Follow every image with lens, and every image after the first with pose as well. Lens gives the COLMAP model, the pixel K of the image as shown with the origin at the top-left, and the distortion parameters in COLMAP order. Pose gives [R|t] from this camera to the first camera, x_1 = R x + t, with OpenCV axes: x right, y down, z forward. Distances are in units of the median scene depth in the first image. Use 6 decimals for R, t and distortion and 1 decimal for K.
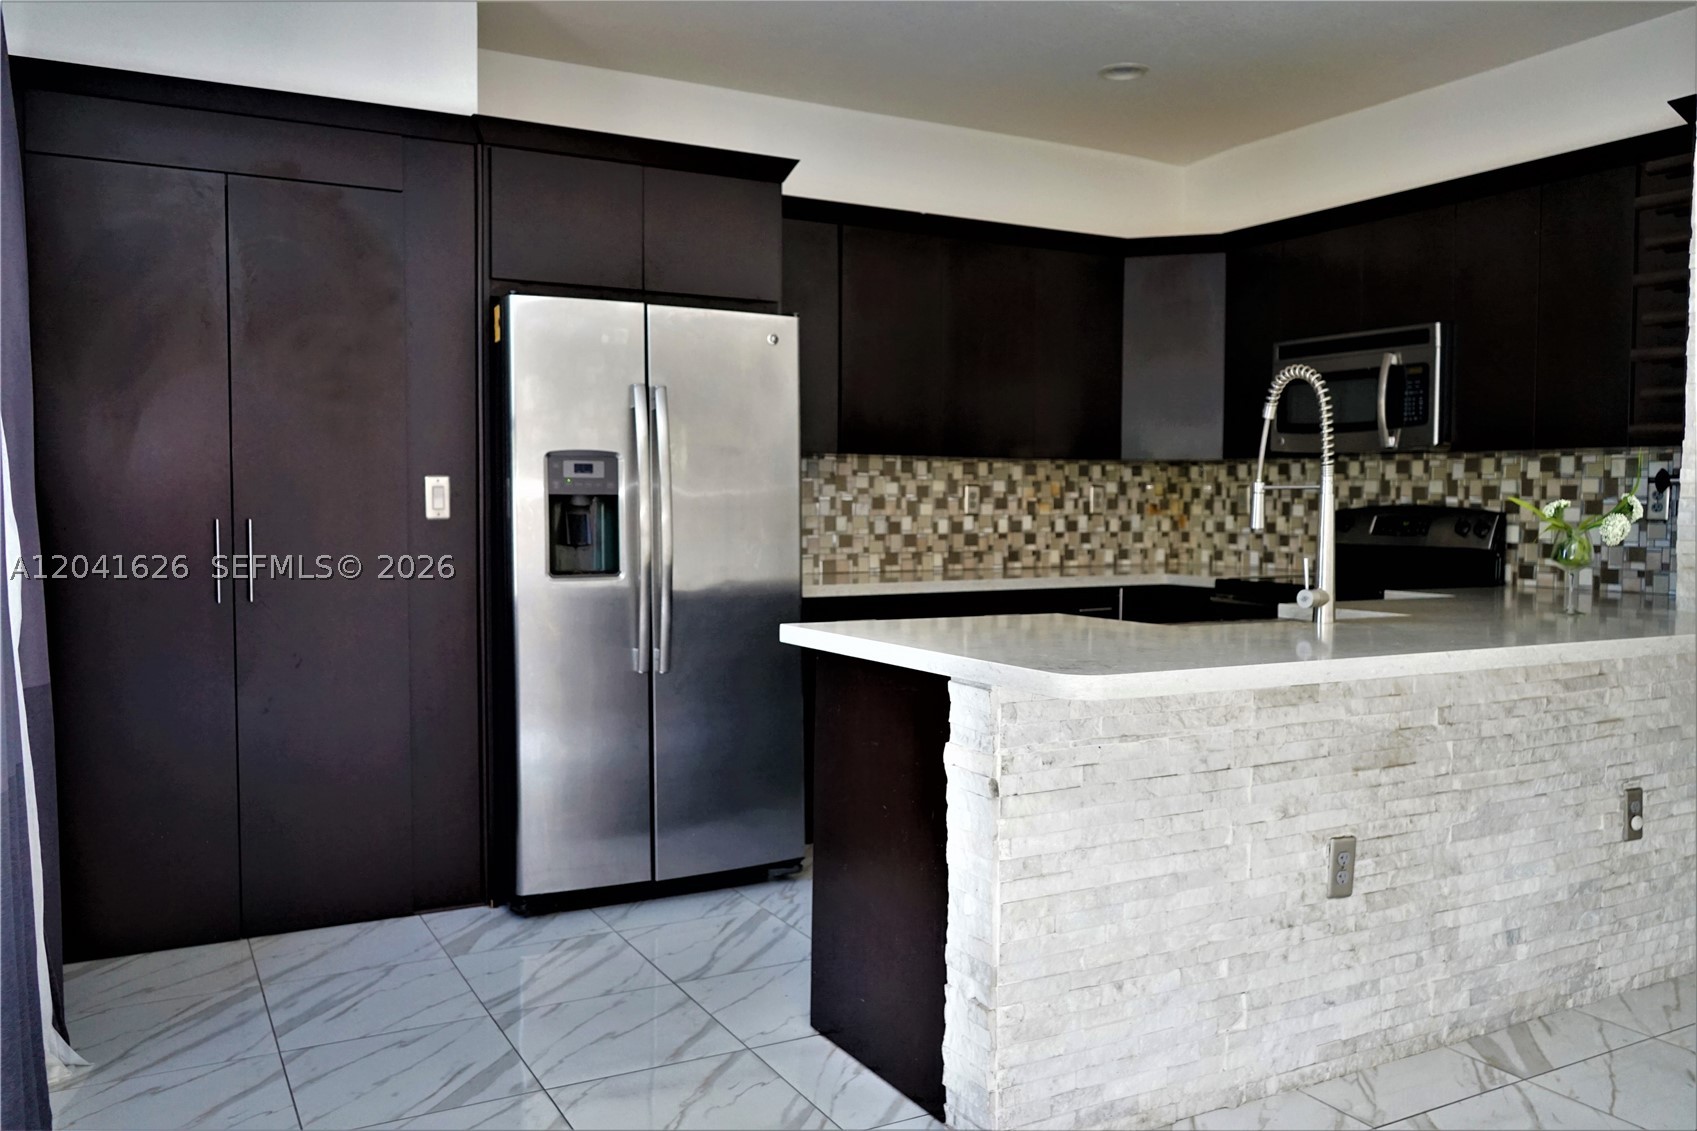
lens RADIAL K [[1342.8, 0, 851.9], [0, 1342.8, 571.6], [0, 0, 1]] dist [-0.027940, 0.034664]
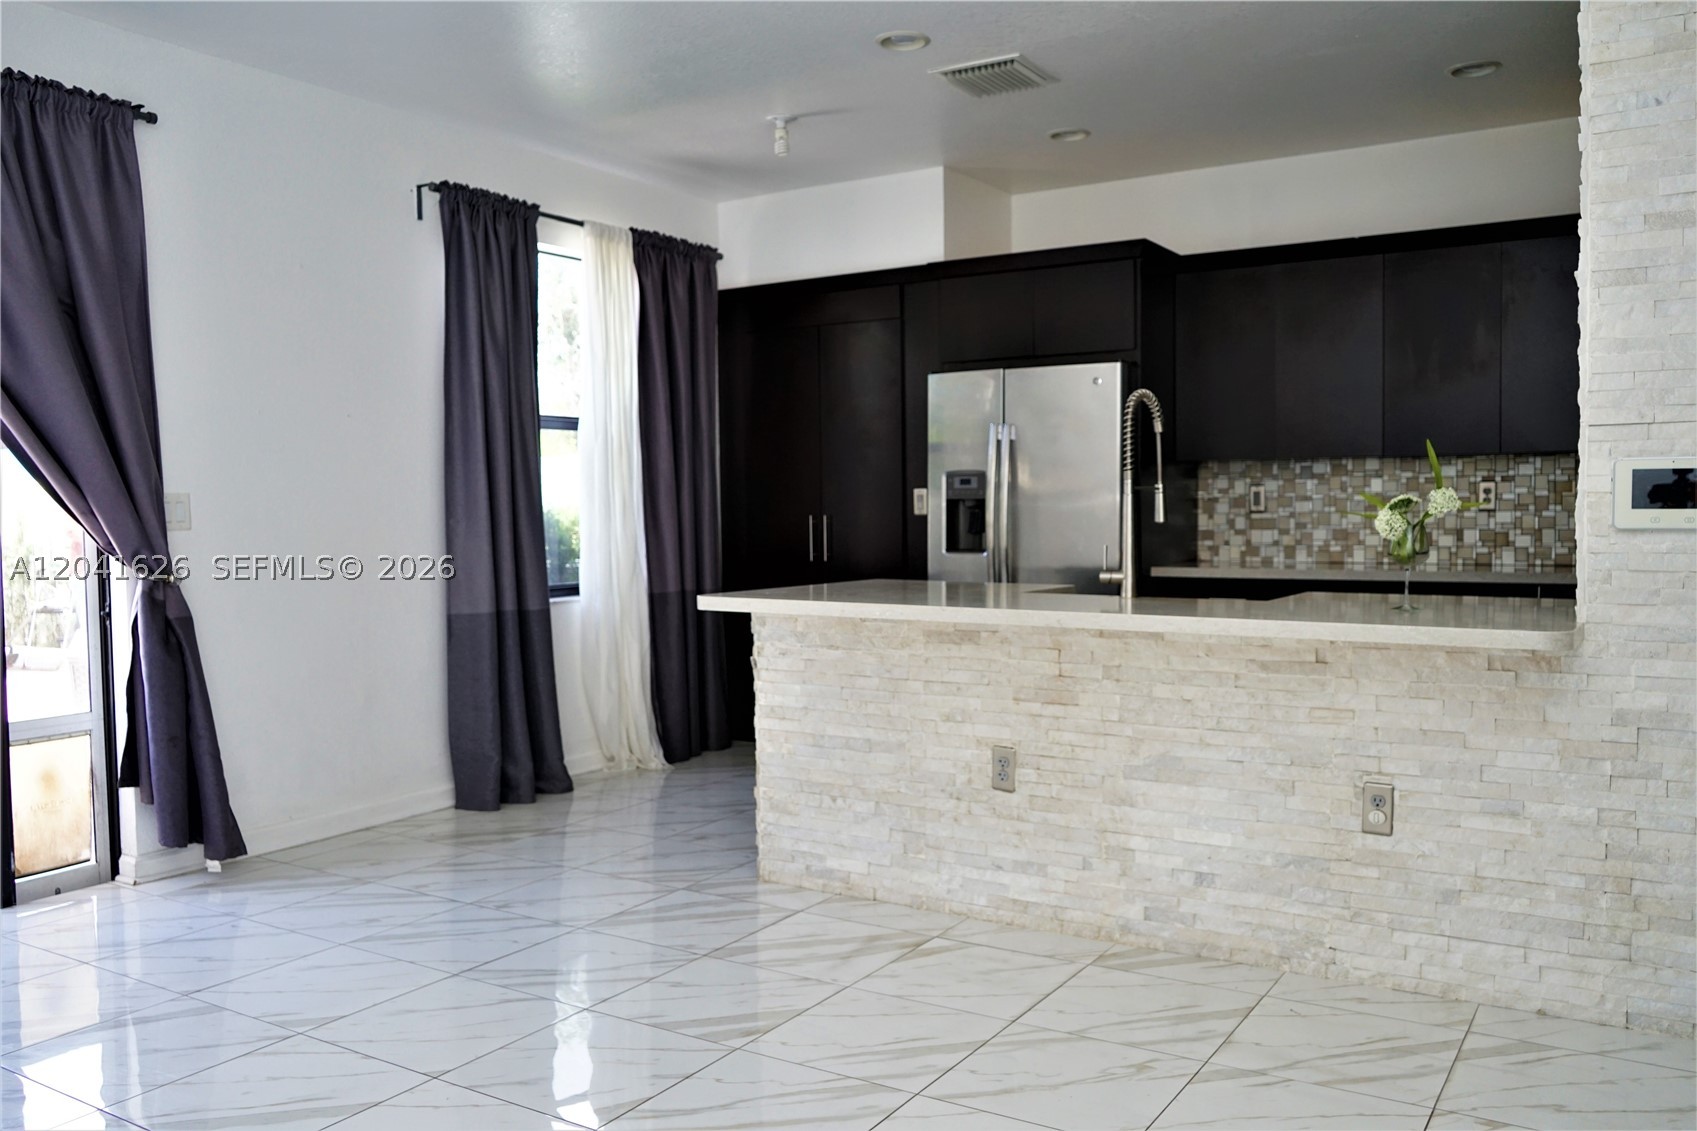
lens RADIAL K [[1342.8, 0, 851.9], [0, 1342.8, 571.6], [0, 0, 1]] dist [-0.027940, 0.034664]
pose [[0.490669, 0.036401, -0.870585, 1.437644], [-0.034200, 0.999162, 0.022502, -0.006205], [0.870675, 0.018733, 0.491502, 0.181352]]
